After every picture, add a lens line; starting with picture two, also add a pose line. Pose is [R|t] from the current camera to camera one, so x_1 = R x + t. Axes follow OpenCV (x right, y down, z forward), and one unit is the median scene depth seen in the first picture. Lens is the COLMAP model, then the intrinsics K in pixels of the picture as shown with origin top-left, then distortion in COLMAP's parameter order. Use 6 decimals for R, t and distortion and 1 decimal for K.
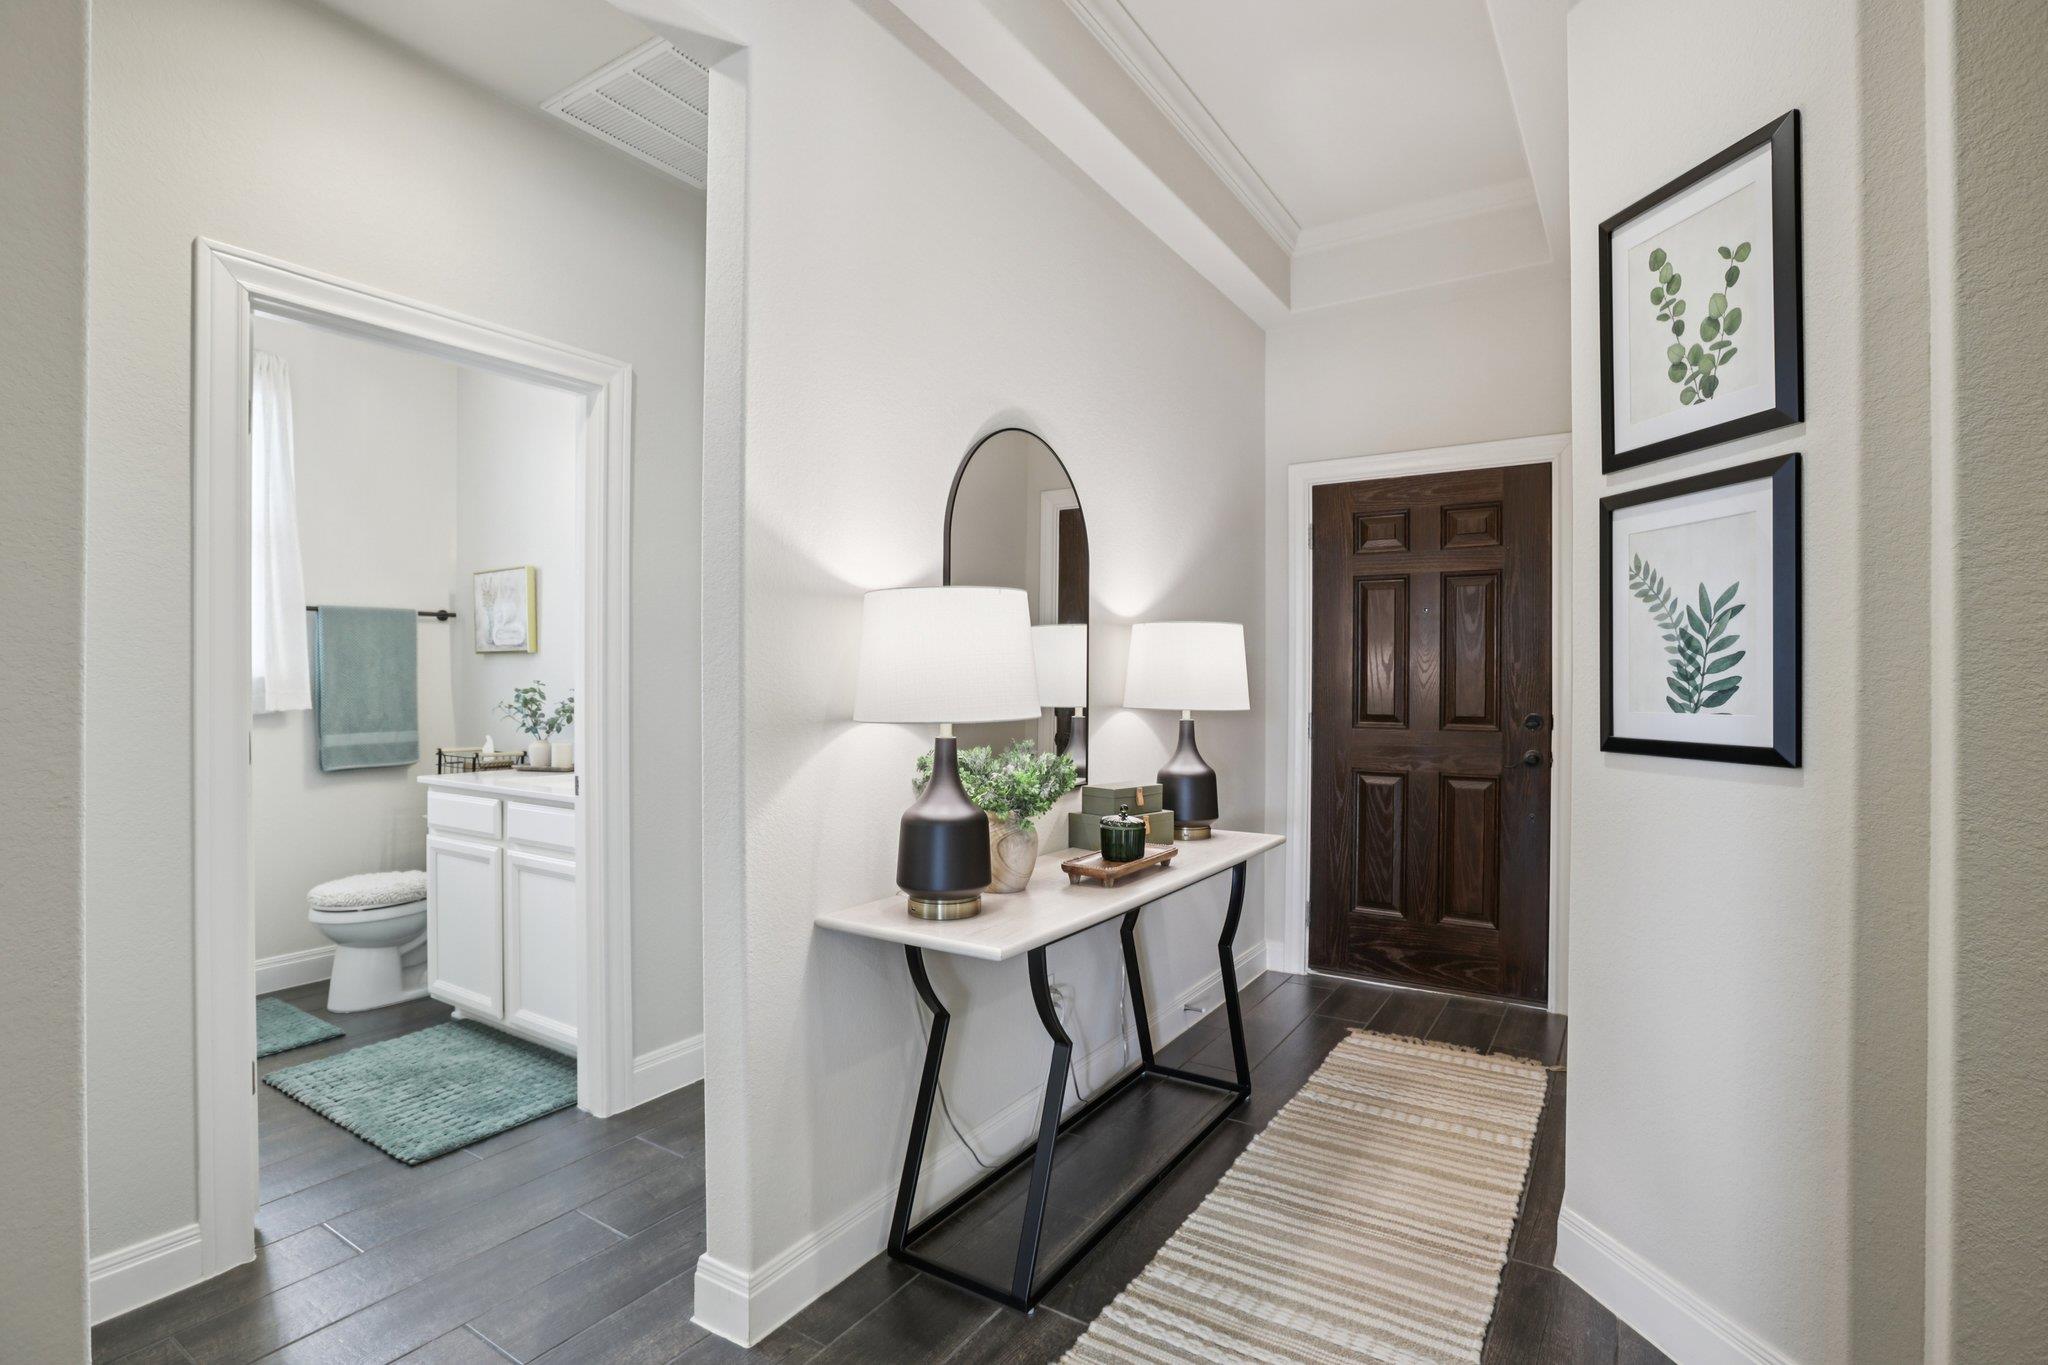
lens RADIAL K [[967.1, 0, 1024.0], [0, 967.1, 682.5], [0, 0, 1]] dist [-0.013602, -0.000015]
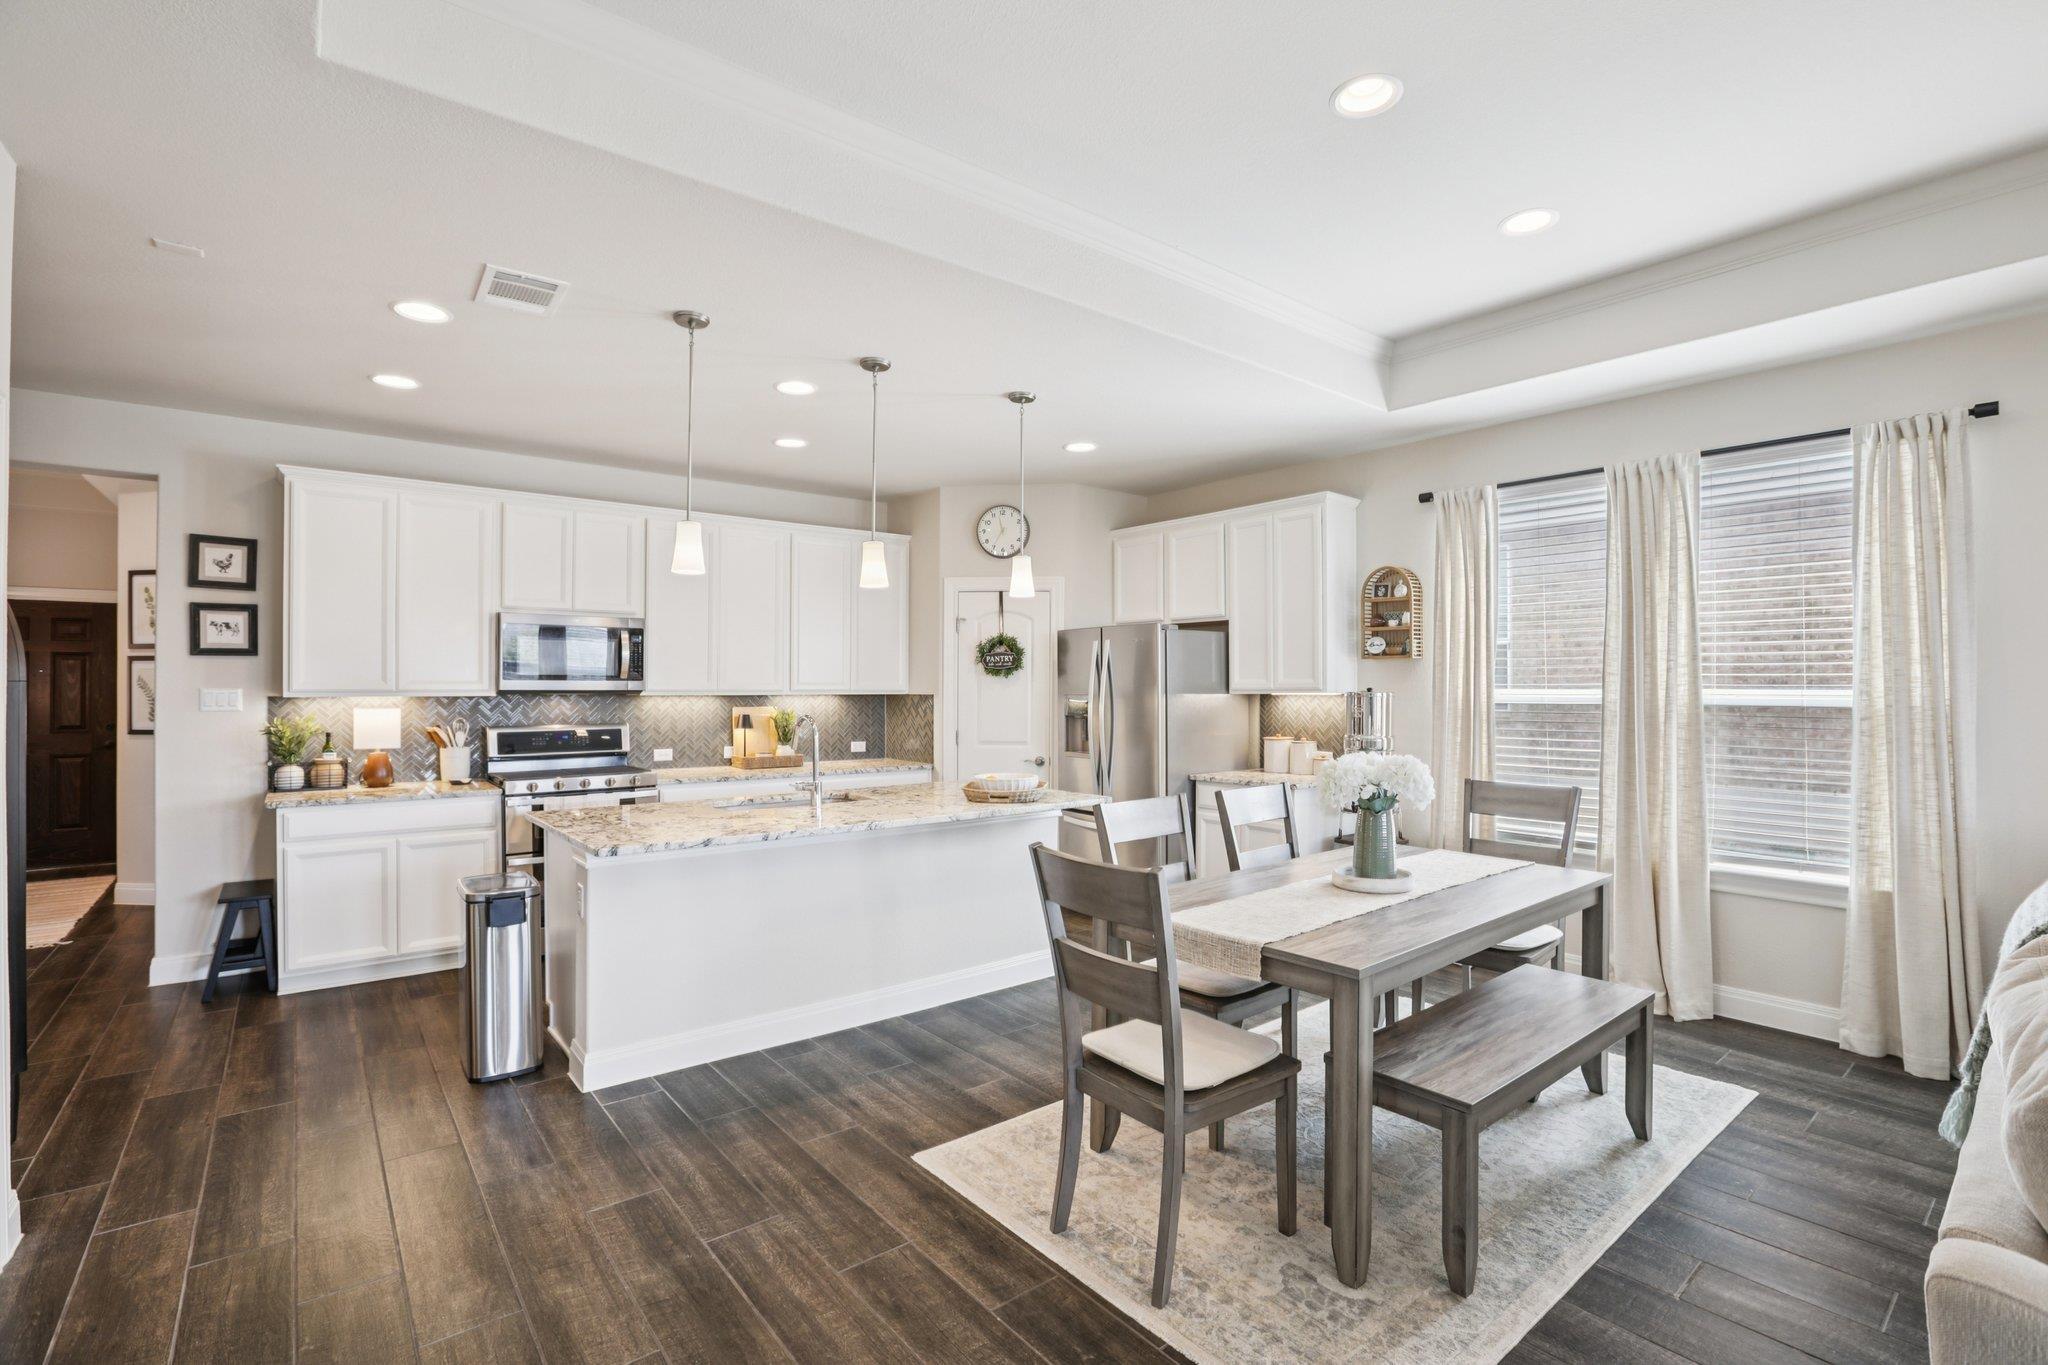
lens RADIAL K [[933.7, 0, 1037.6], [0, 933.7, 688.9], [0, 0, 1]] dist [-0.050941, 0.016404]
pose [[0.298464, -0.004115, 0.954412, -0.687777], [-0.002000, 0.999986, 0.004937, -0.050680], [-0.954419, -0.003382, 0.298451, -1.407002]]
